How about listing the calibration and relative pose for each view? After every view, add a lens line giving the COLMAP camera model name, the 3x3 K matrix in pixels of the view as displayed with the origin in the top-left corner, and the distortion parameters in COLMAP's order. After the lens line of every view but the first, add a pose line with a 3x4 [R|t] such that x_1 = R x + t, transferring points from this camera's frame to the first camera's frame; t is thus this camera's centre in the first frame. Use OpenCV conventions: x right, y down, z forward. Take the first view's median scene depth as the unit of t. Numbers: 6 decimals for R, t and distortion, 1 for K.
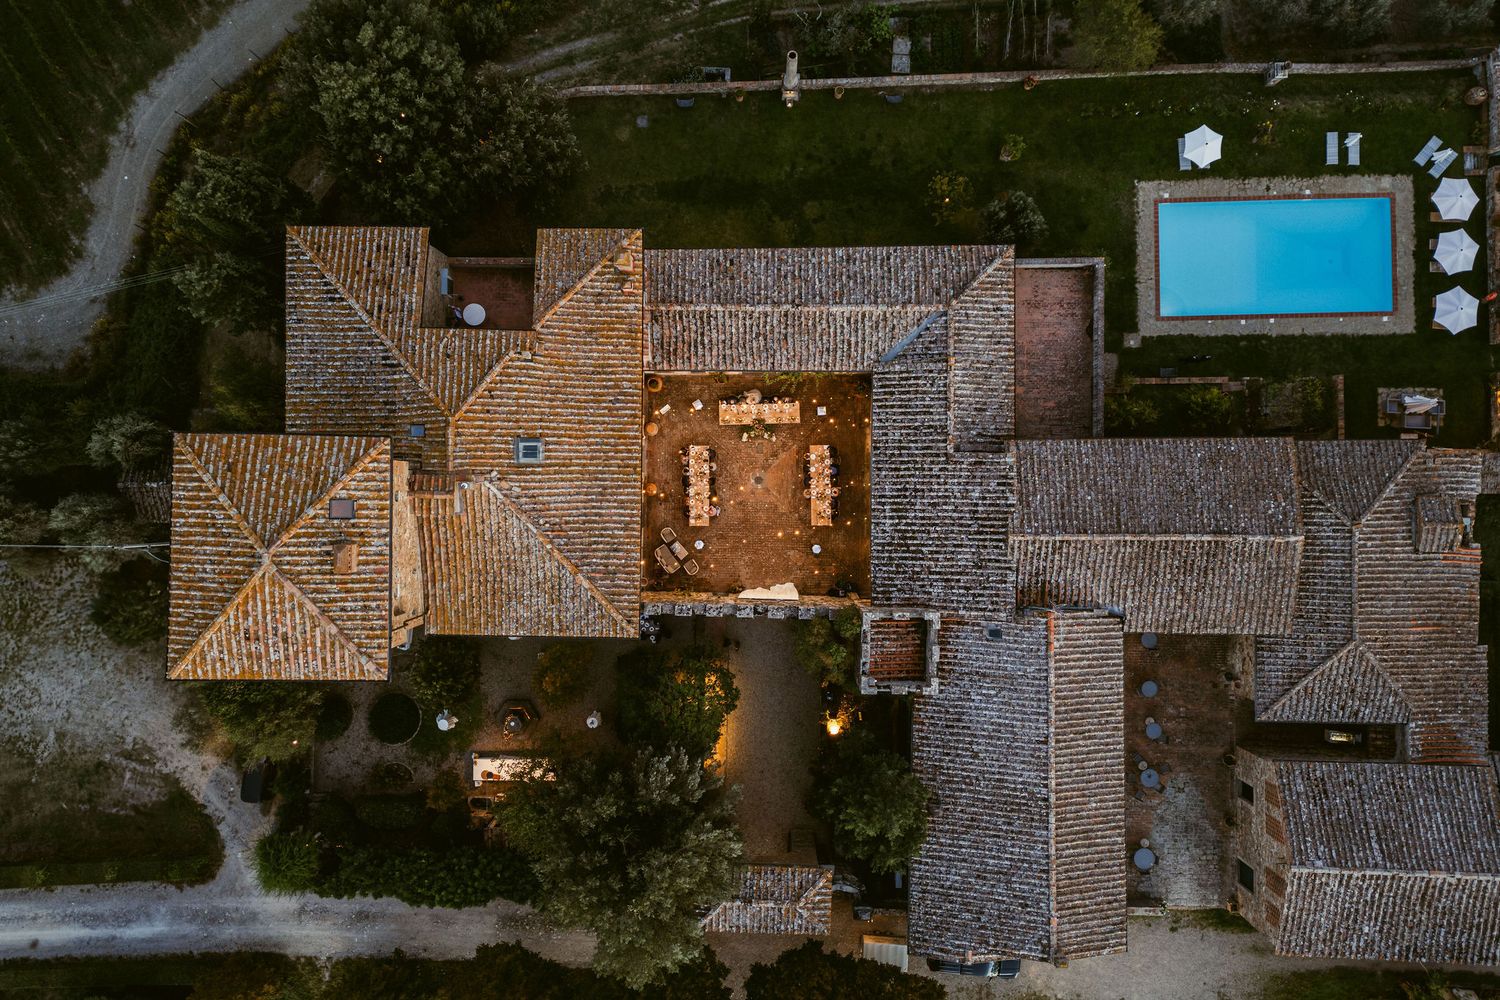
lens RADIAL K [[1038.5, 0, 745.6], [0, 1038.5, 494.7], [0, 0, 1]] dist [-0.008279, -0.002628]
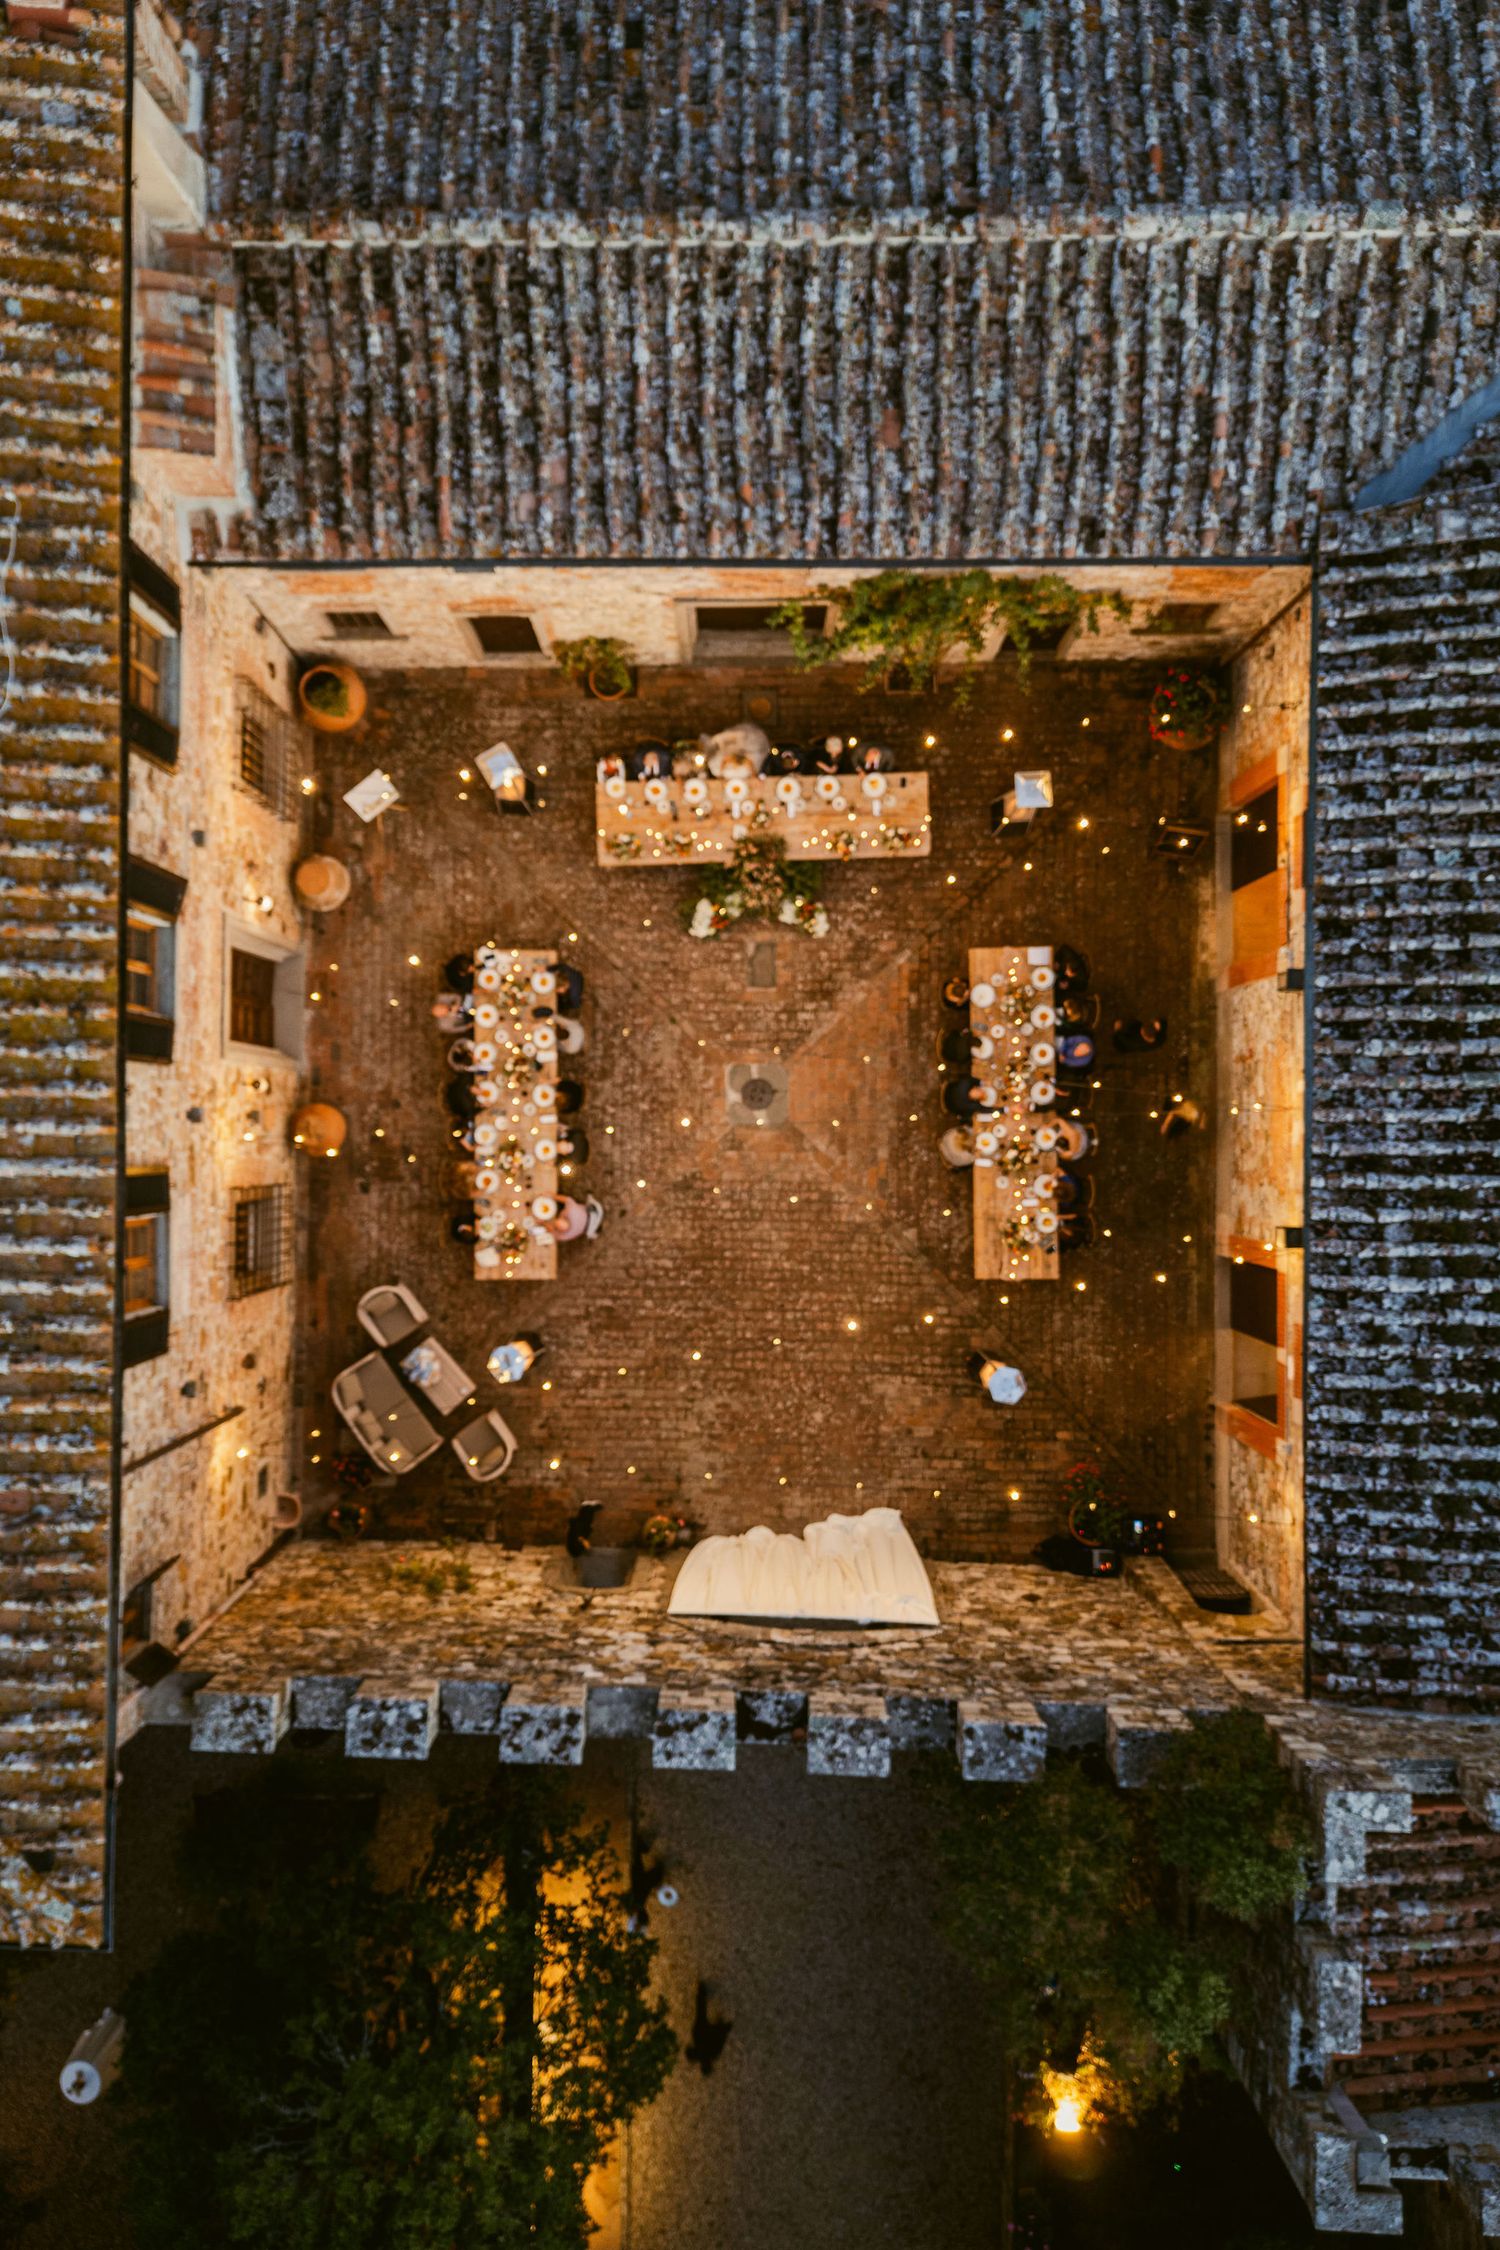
lens RADIAL K [[1557.7, 0, 745.2], [0, 1557.7, 1105.3], [0, 0, 1]] dist [-0.008279, -0.002628]
pose [[0.999933, 0.002023, 0.011426, 0.005667], [-0.001730, 0.999671, -0.025573, -0.001665], [-0.011474, 0.025551, 0.999608, 0.692651]]
